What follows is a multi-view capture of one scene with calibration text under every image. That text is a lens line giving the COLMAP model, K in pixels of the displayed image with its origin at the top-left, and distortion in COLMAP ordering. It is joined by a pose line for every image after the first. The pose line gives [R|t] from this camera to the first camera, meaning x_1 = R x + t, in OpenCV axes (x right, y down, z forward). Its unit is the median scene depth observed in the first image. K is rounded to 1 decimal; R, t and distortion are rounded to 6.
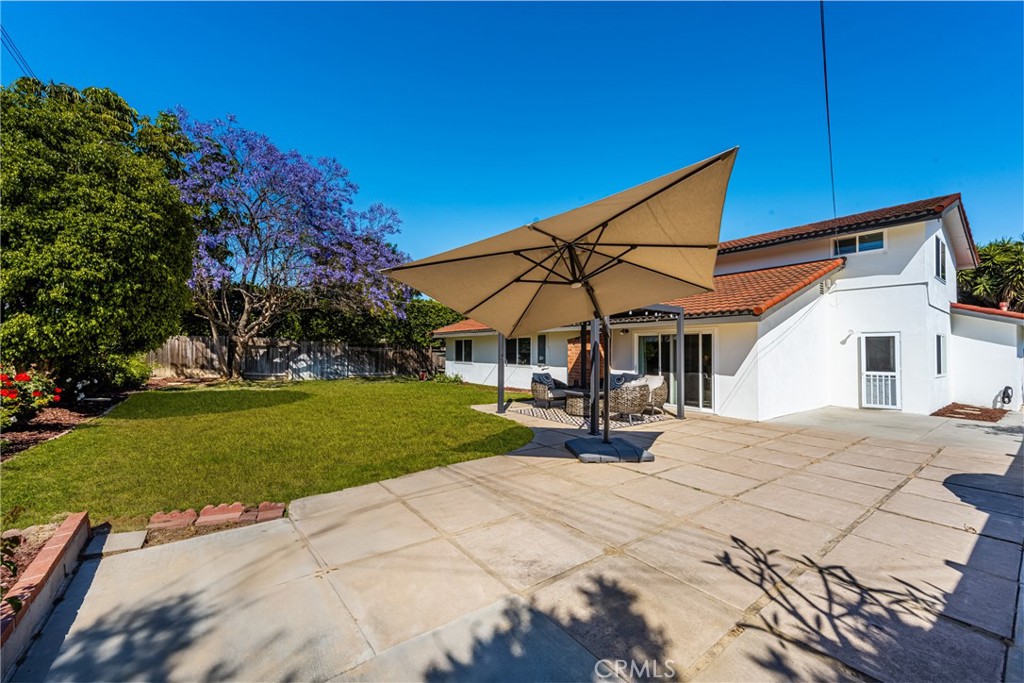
lens RADIAL K [[400.5, 0, 508.1], [0, 400.5, 346.5], [0, 0, 1]] dist [0.018848, 0.000042]
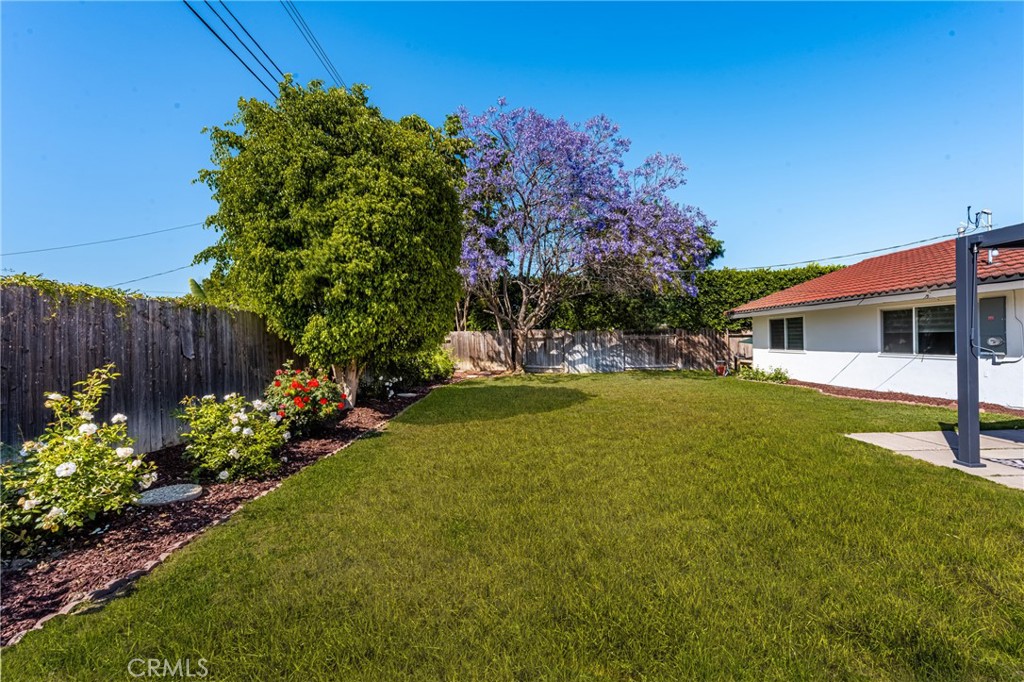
lens RADIAL K [[400.5, 0, 508.1], [0, 400.5, 346.0], [0, 0, 1]] dist [0.018848, 0.000042]
pose [[0.801059, -0.025458, -0.598043, -0.101939], [0.044621, 0.998855, 0.017248, -0.002003], [0.596920, -0.040502, 0.801278, 0.195638]]
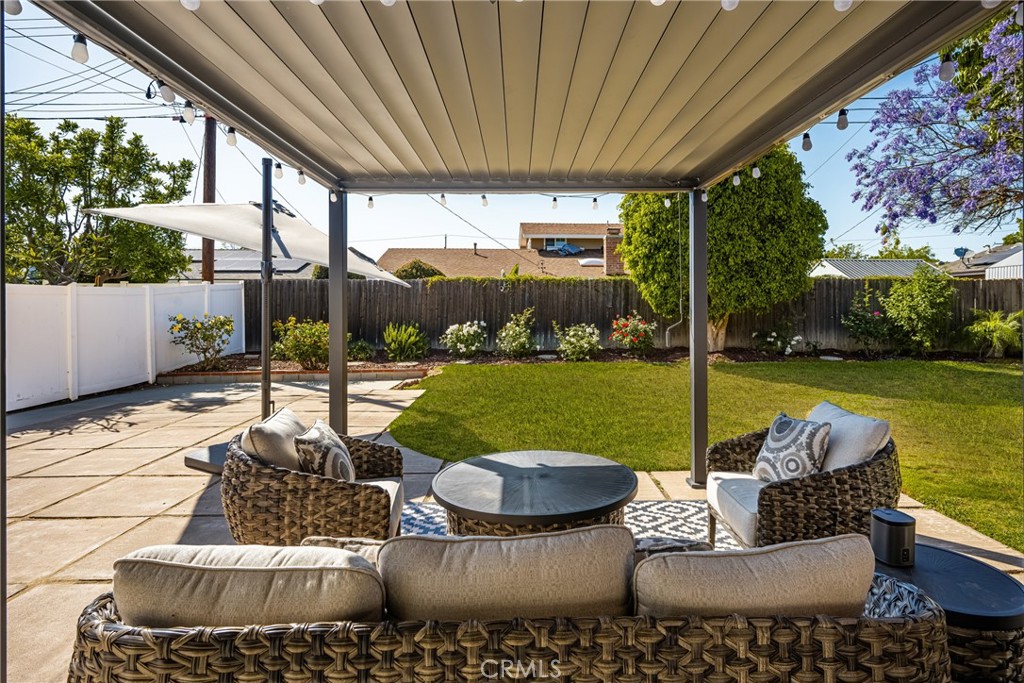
lens RADIAL K [[538.1, 0, 531.4], [0, 538.1, 309.7], [0, 0, 1]] dist [0.002517, 0.000449]
pose [[-0.585045, -0.006231, -0.810977, 0.264361], [0.004387, 0.999932, -0.010847, 0.014851], [0.810989, -0.009904, -0.584977, 0.703177]]
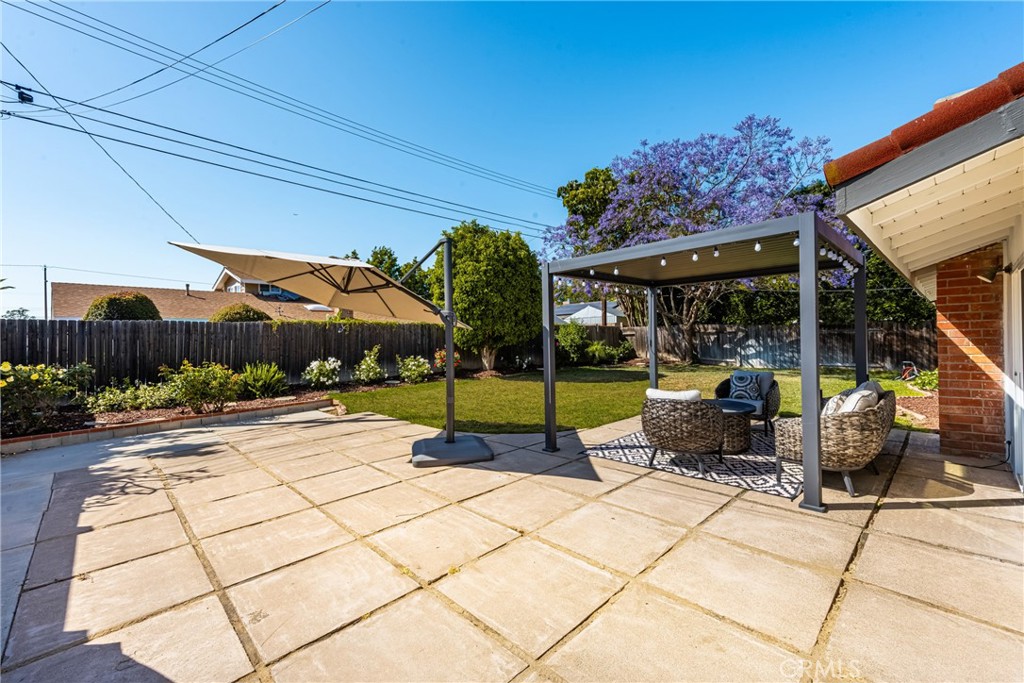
lens RADIAL K [[425.5, 0, 512.0], [0, 425.5, 341.5], [0, 0, 1]] dist [0.001369, 0.000112]
pose [[0.128508, -0.009703, -0.991661, 0.457640], [0.037005, 0.999303, -0.004982, 0.009592], [0.991018, -0.036056, 0.128778, 0.386226]]
